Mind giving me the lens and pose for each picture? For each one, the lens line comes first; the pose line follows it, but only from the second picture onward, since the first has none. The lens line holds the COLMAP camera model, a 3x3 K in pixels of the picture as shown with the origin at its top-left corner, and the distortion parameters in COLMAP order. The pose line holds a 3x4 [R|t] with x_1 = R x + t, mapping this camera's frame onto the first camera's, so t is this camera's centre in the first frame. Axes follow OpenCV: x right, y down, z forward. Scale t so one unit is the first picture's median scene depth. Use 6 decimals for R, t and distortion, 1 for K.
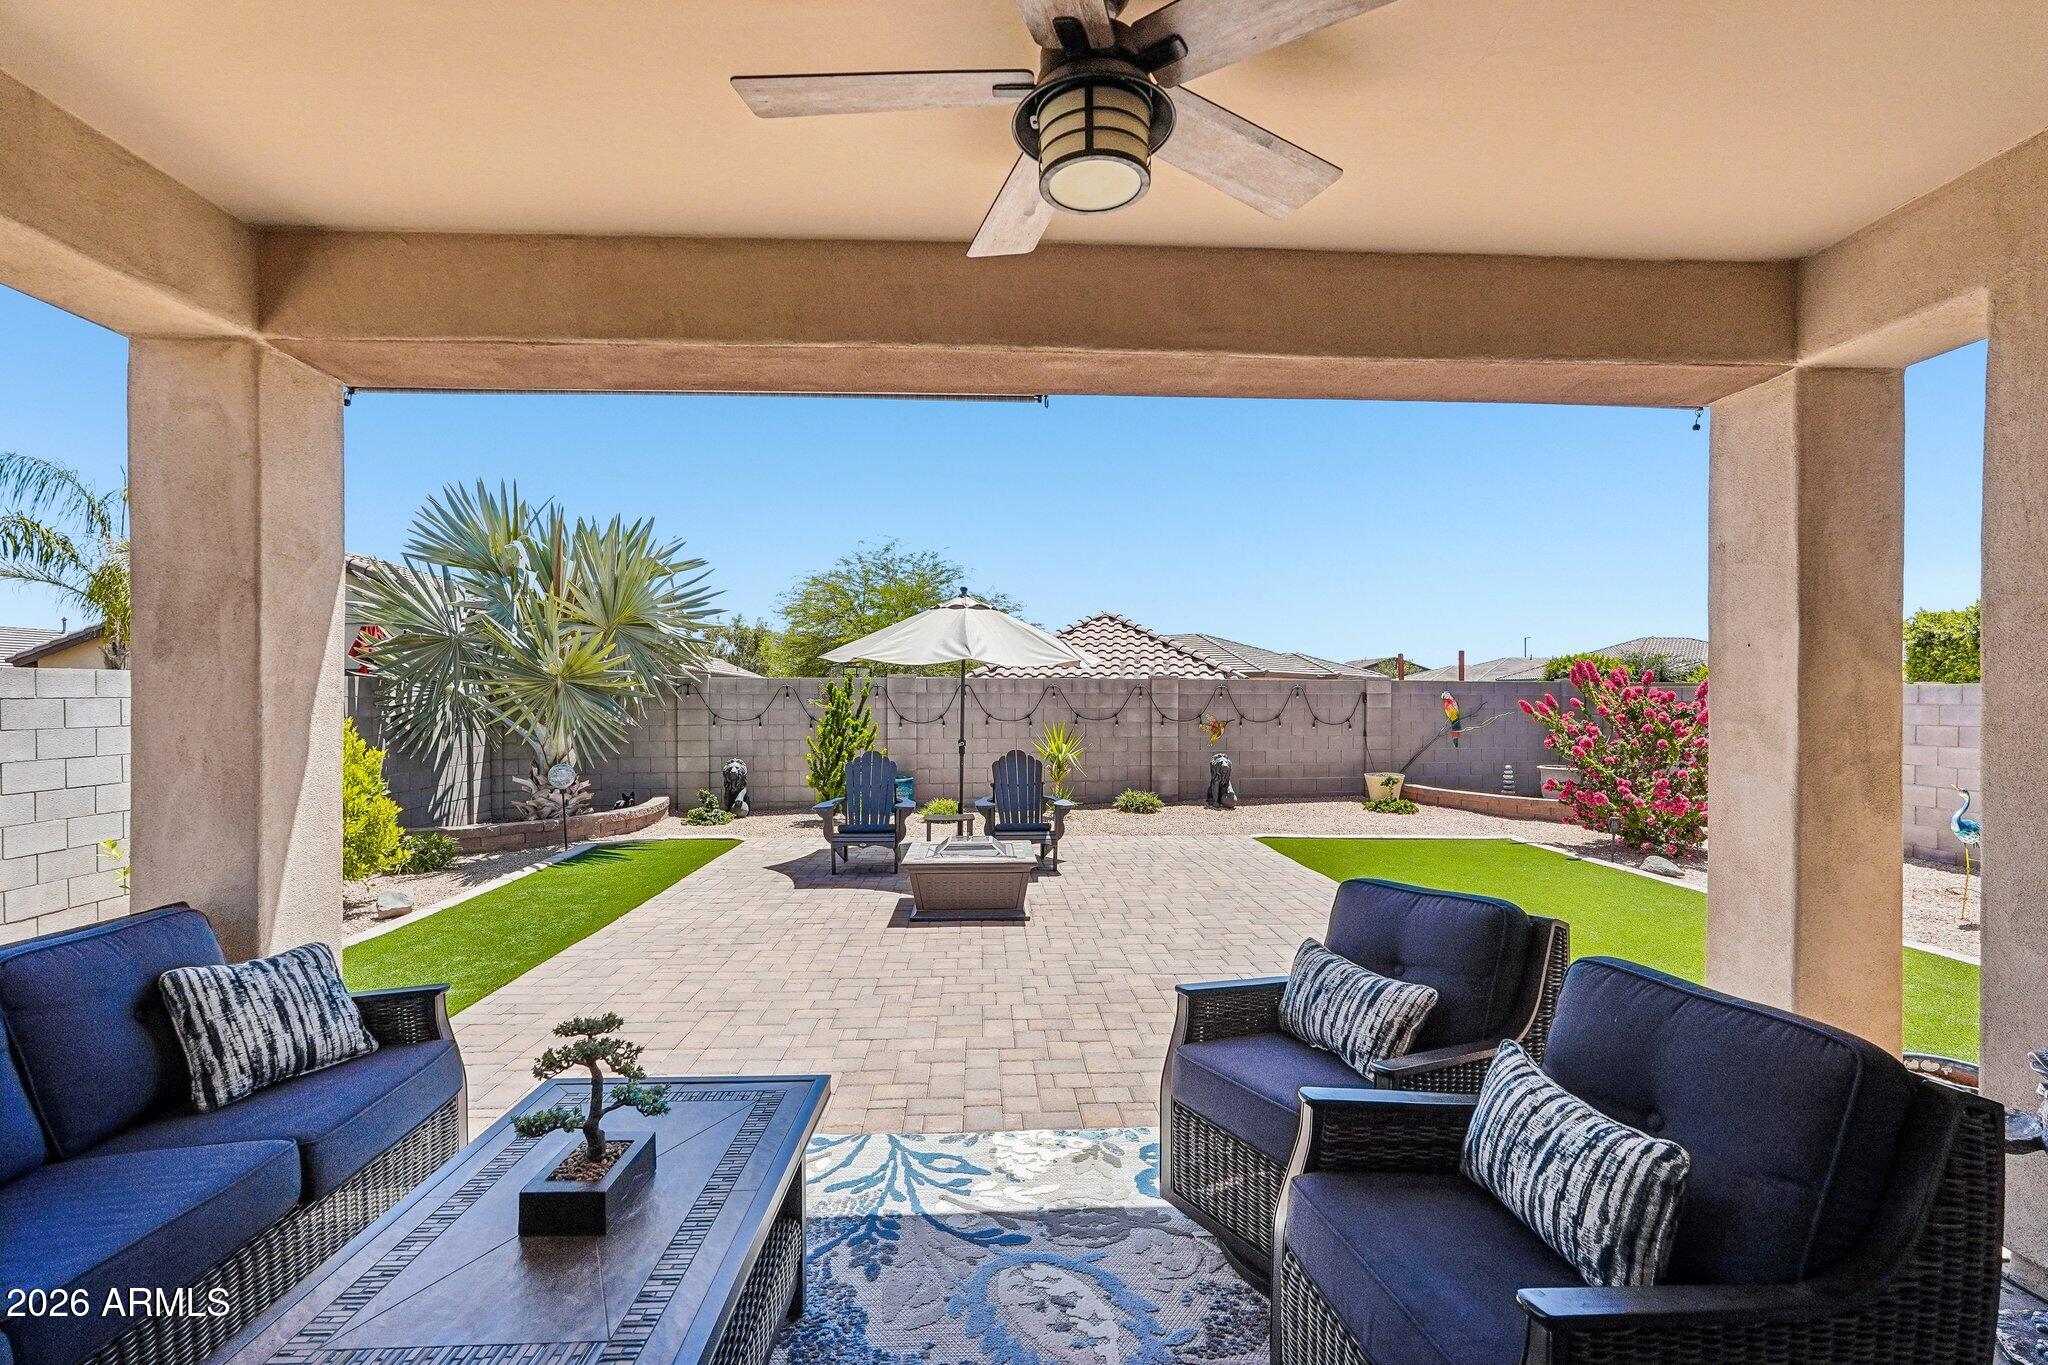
lens RADIAL K [[911.3, 0, 1012.3], [0, 911.3, 685.5], [0, 0, 1]] dist [0.011515, 0.001369]
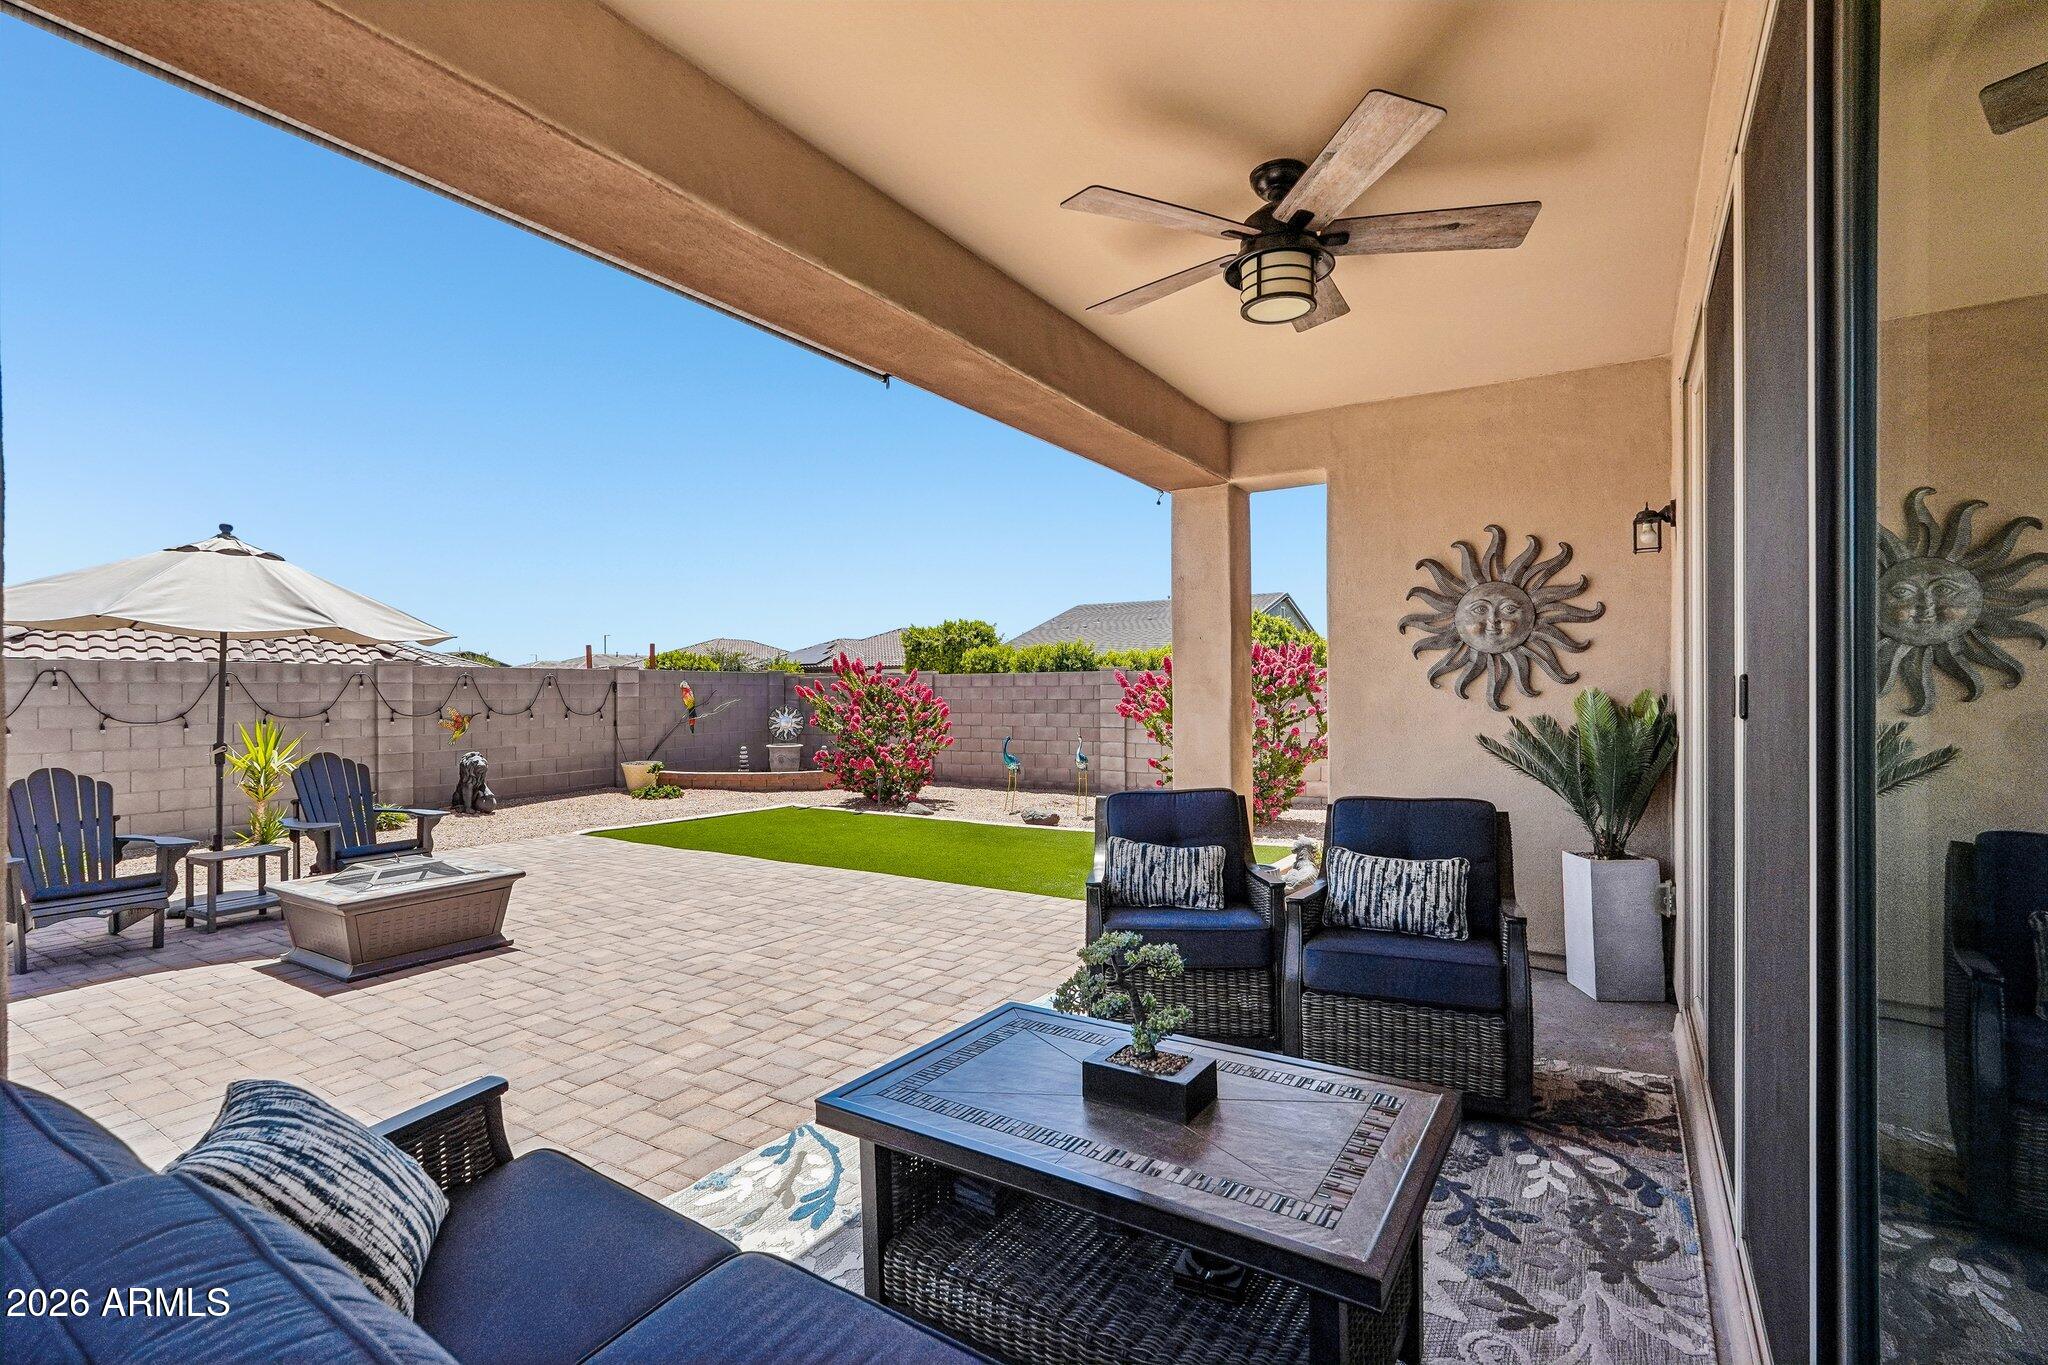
lens RADIAL K [[932.9, 0, 1012.3], [0, 932.9, 678.1], [0, 0, 1]] dist [-0.005213, 0.006836]
pose [[0.586334, 0.003295, 0.810063, -0.356126], [0.000757, 0.999989, -0.004616, 0.016928], [-0.810069, 0.003320, 0.586325, 0.117855]]
